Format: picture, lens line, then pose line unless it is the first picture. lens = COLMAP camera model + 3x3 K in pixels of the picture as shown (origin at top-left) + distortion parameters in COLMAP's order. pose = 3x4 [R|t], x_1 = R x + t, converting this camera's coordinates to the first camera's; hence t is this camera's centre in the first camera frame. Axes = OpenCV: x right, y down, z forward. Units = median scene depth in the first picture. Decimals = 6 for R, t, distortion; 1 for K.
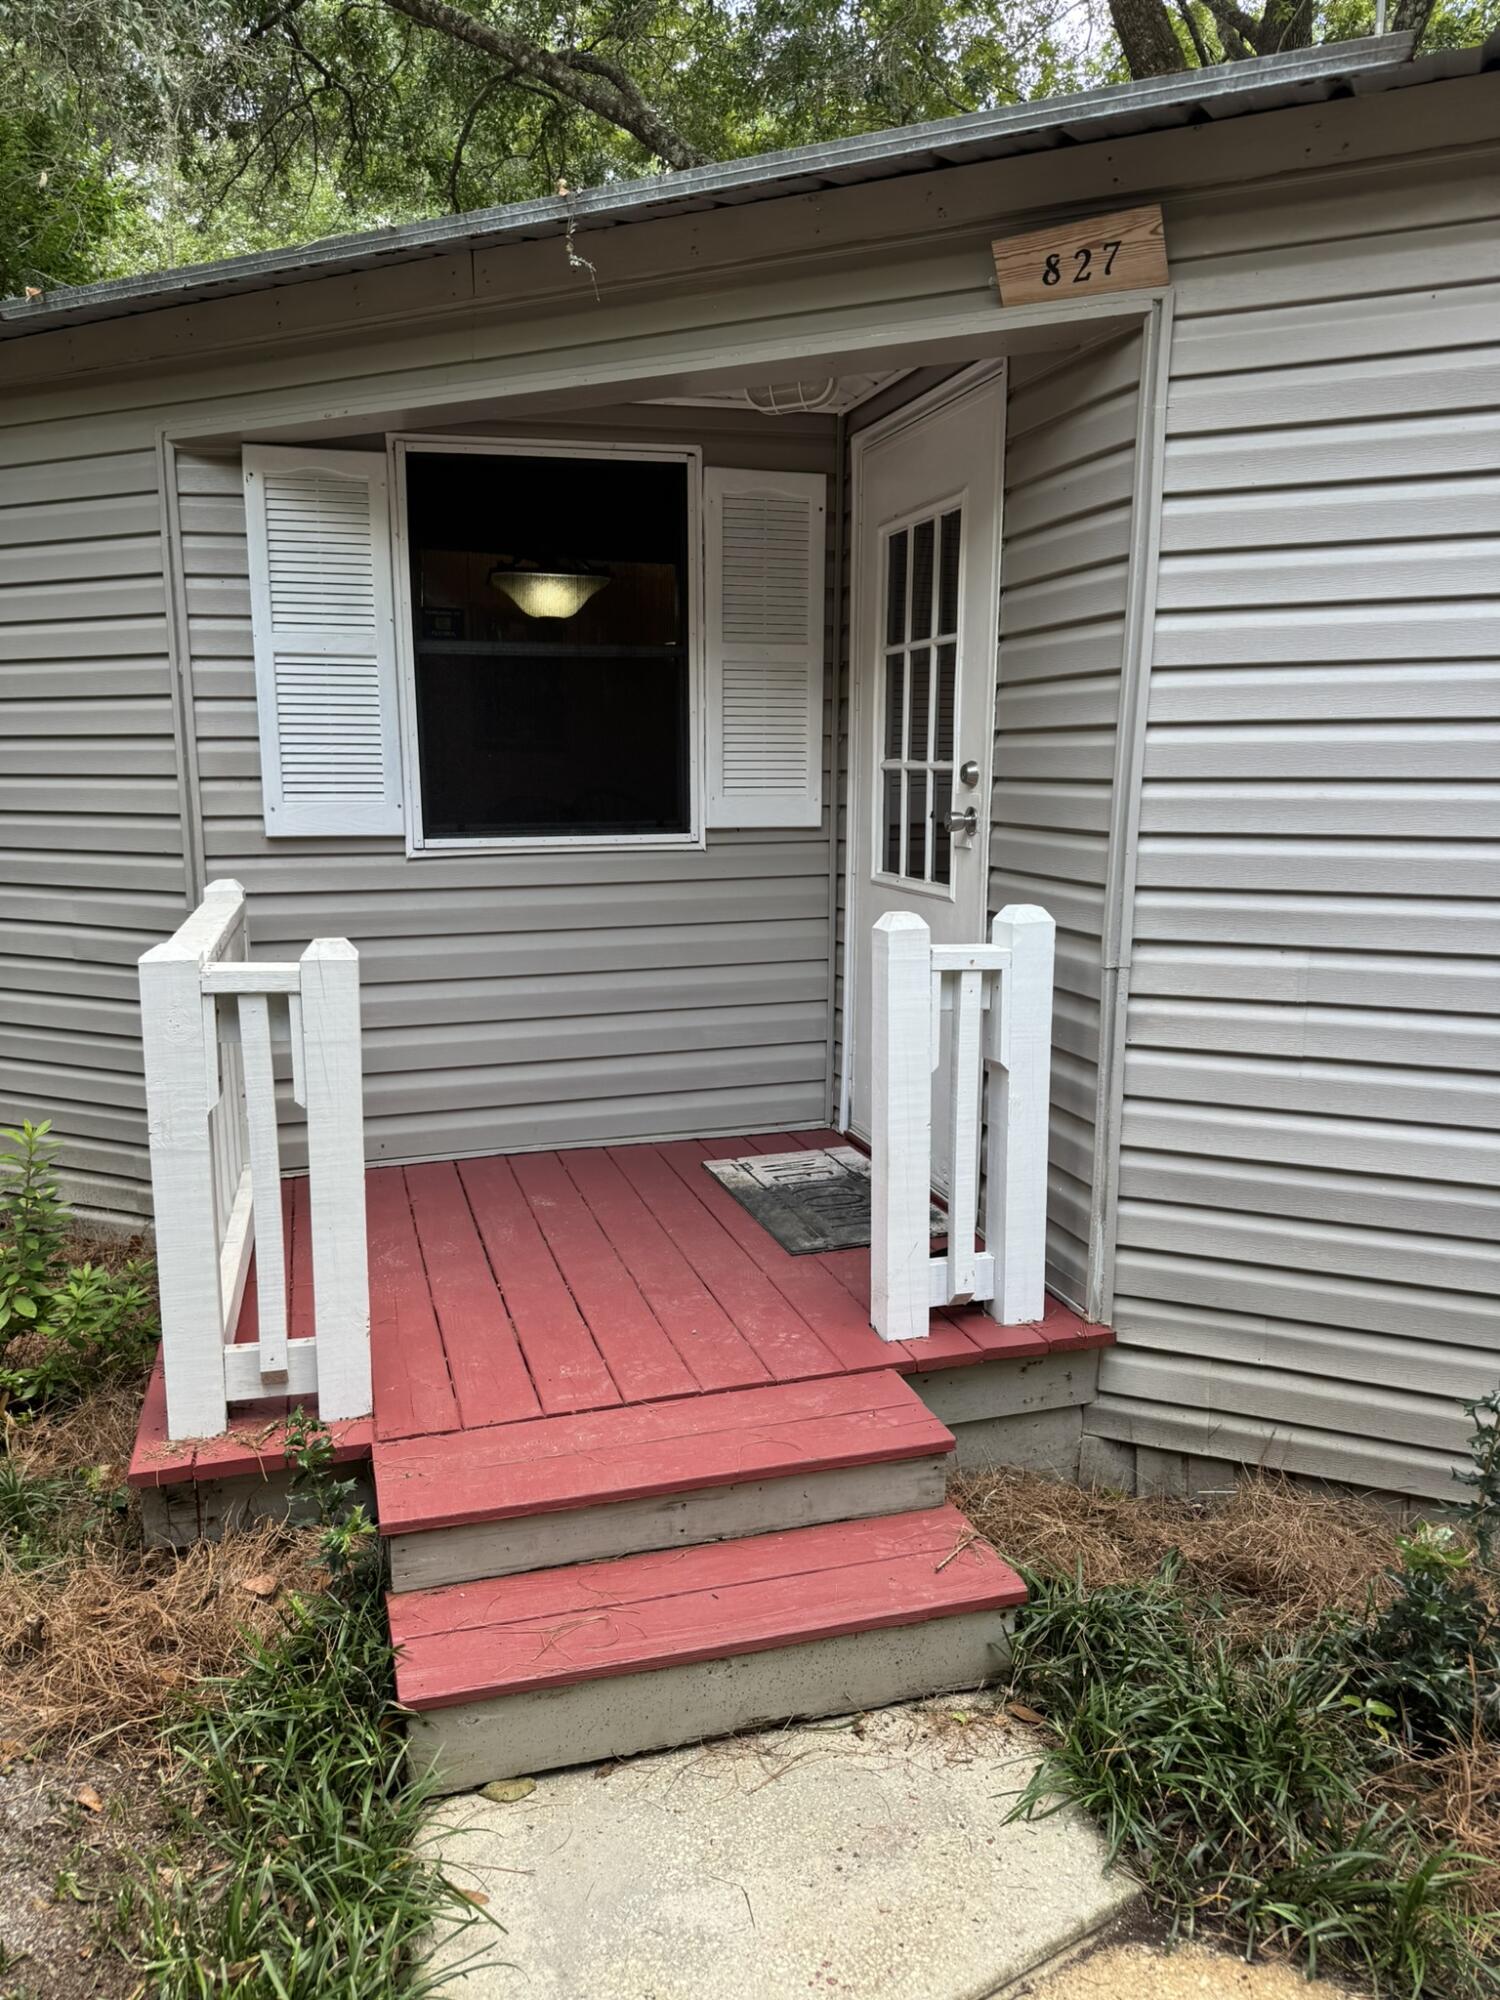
lens RADIAL K [[1415.7, 0, 744.2], [0, 1415.7, 1011.4], [0, 0, 1]] dist [0.131610, -0.153420]
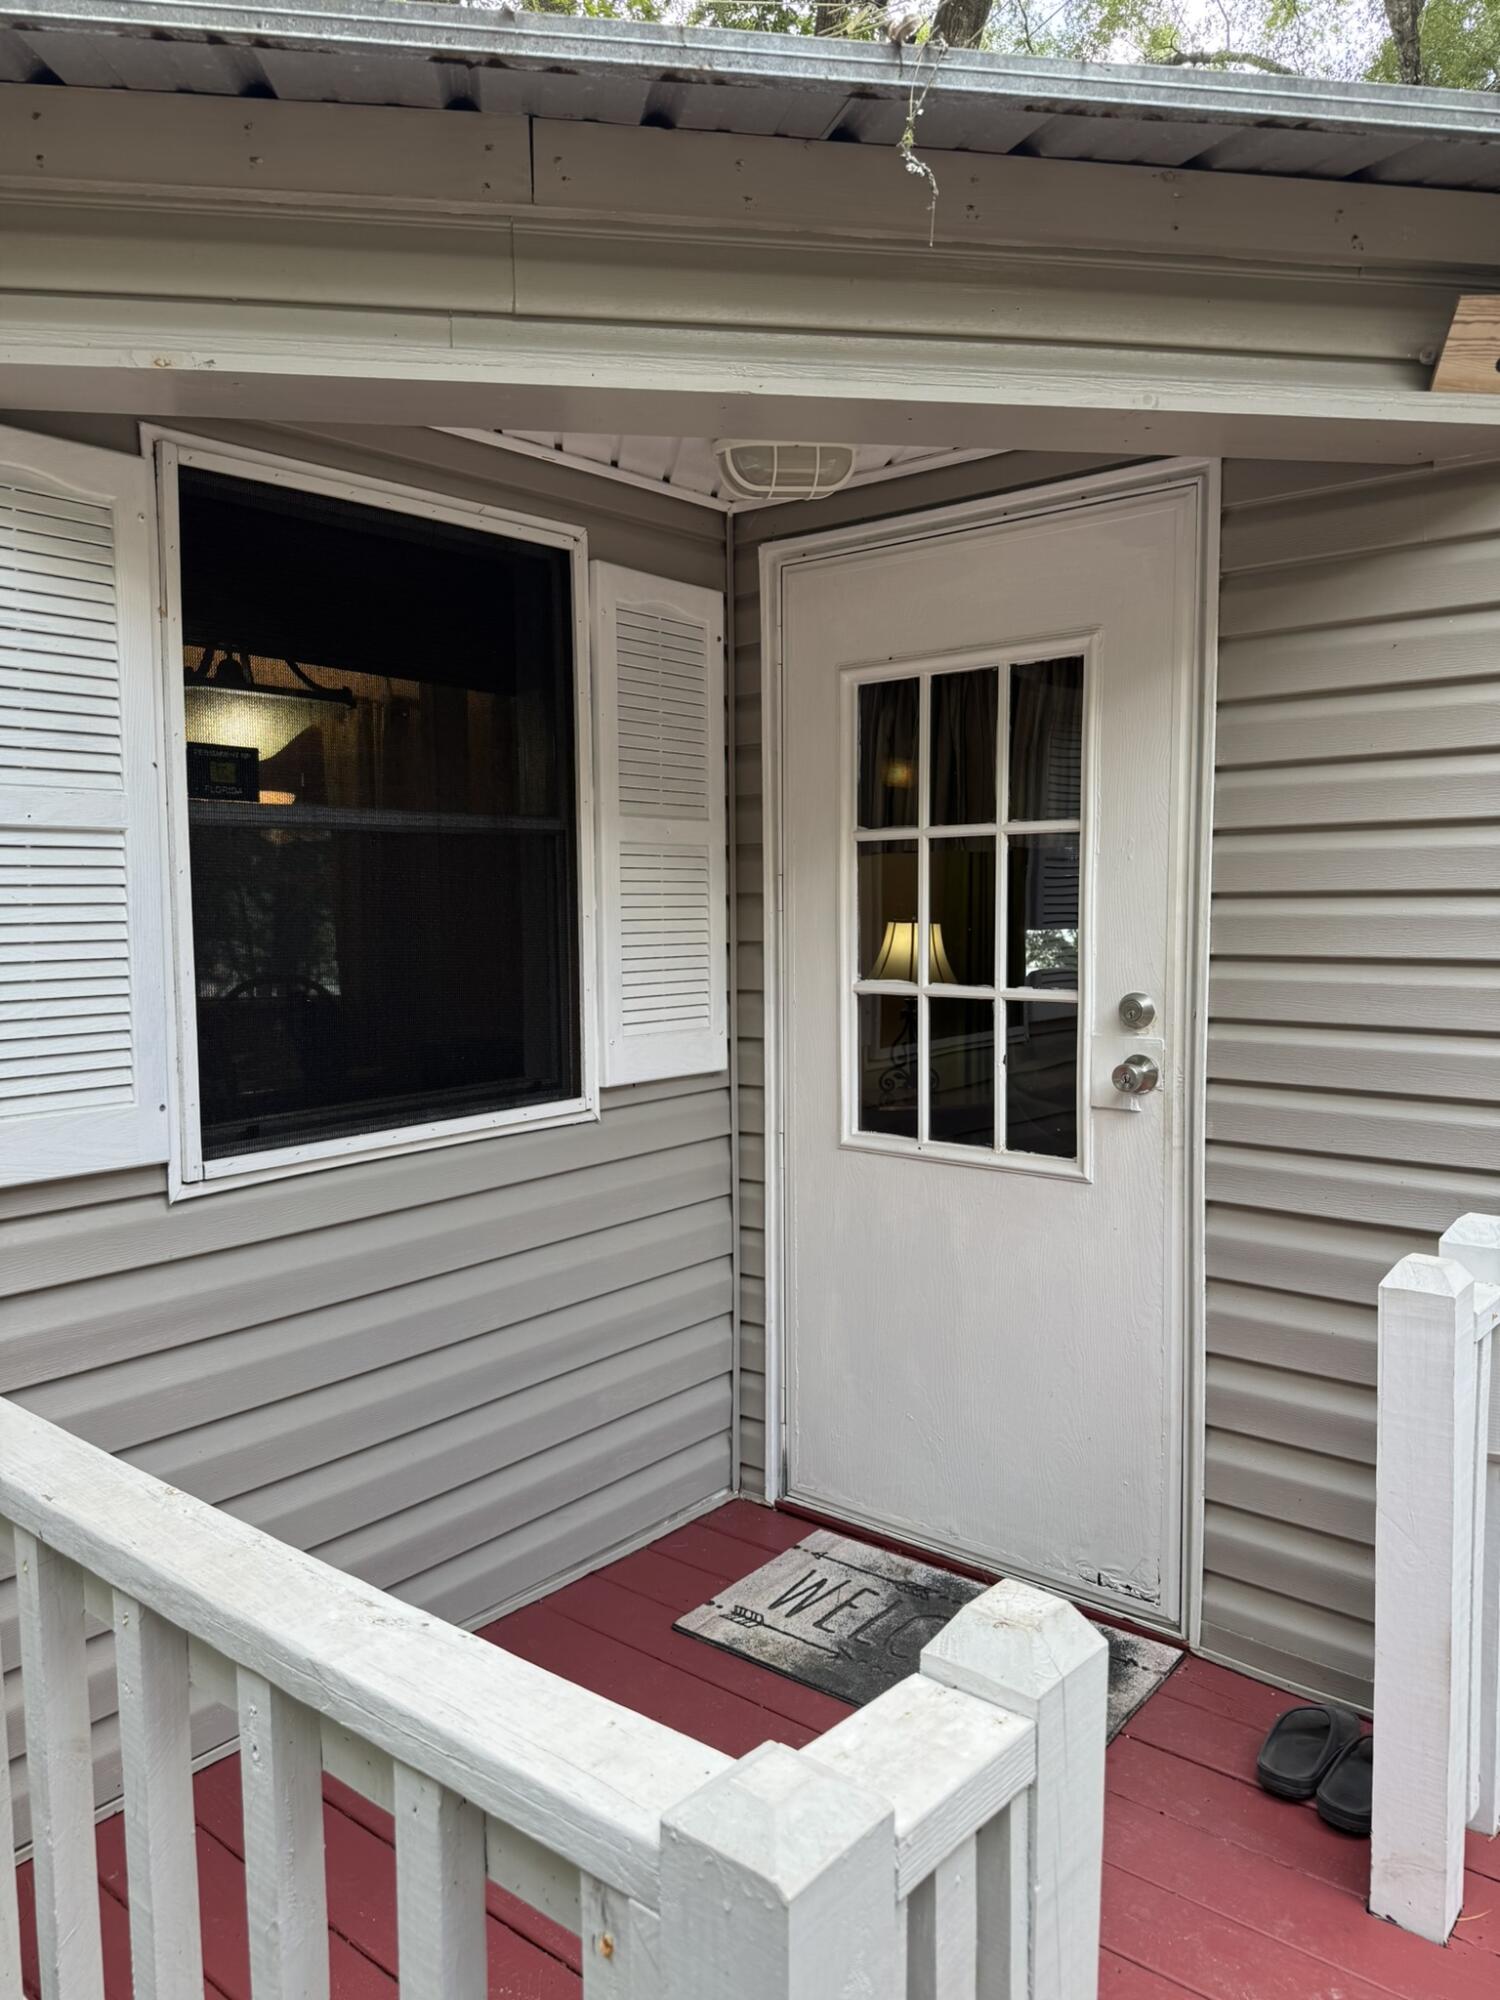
lens RADIAL K [[1415.7, 0, 744.2], [0, 1415.7, 1011.4], [0, 0, 1]] dist [0.131610, -0.153420]
pose [[0.833229, -0.052505, 0.550429, -0.346793], [0.107206, 0.991931, -0.067668, -0.117708], [-0.542435, 0.115392, 0.832135, 0.430738]]
